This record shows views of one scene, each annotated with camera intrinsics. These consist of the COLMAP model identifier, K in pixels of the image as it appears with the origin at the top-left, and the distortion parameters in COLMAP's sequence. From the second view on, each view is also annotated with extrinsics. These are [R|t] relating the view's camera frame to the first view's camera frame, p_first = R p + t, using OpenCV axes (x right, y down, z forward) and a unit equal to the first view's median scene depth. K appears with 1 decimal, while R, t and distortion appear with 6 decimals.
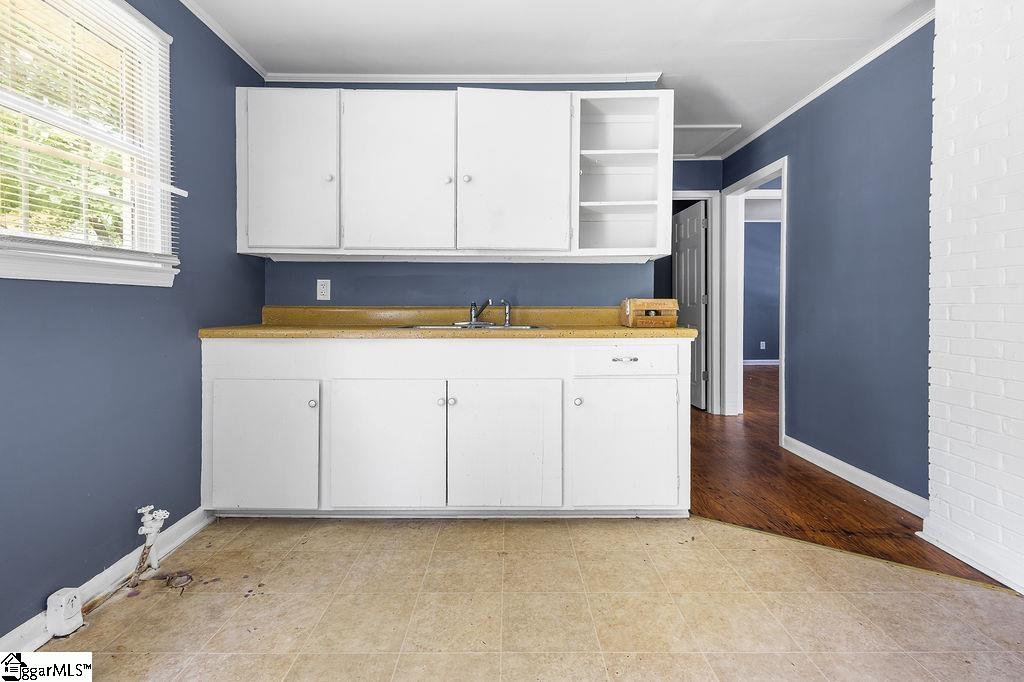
lens RADIAL K [[480.5, 0, 511.6], [0, 480.5, 313.1], [0, 0, 1]] dist [0.003406, 0.000363]
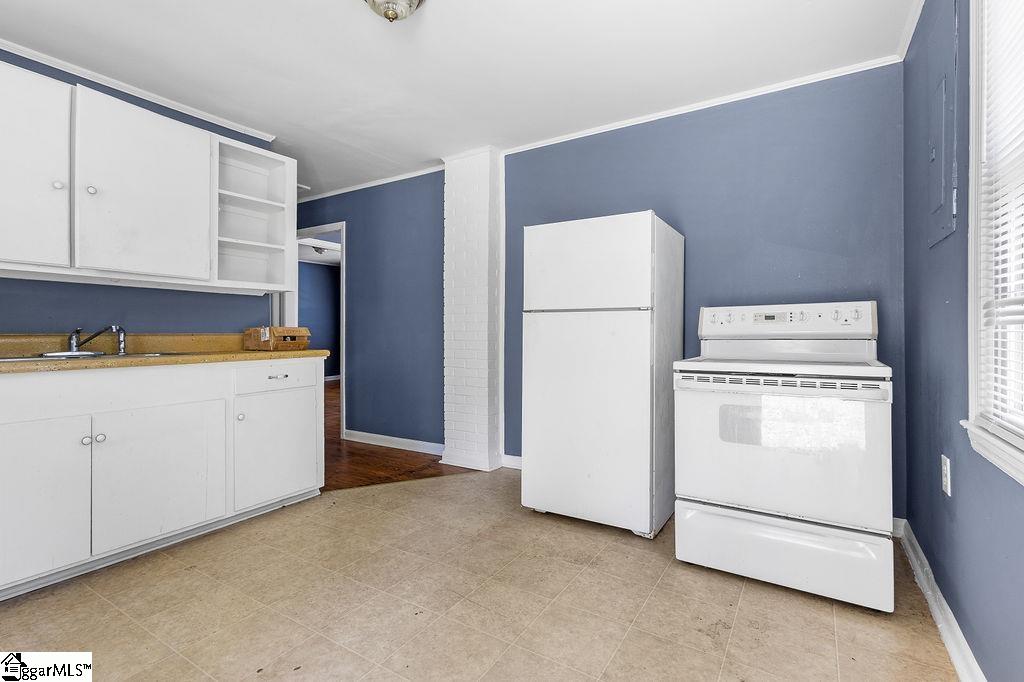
lens RADIAL K [[474.1, 0, 512.0], [0, 474.1, 341.0], [0, 0, 1]] dist [0.000095, -0.000746]
pose [[0.525287, -0.015929, 0.850776, -0.437778], [0.015443, 0.999839, 0.009185, 0.004155], [-0.850785, 0.008314, 0.525449, -0.123374]]
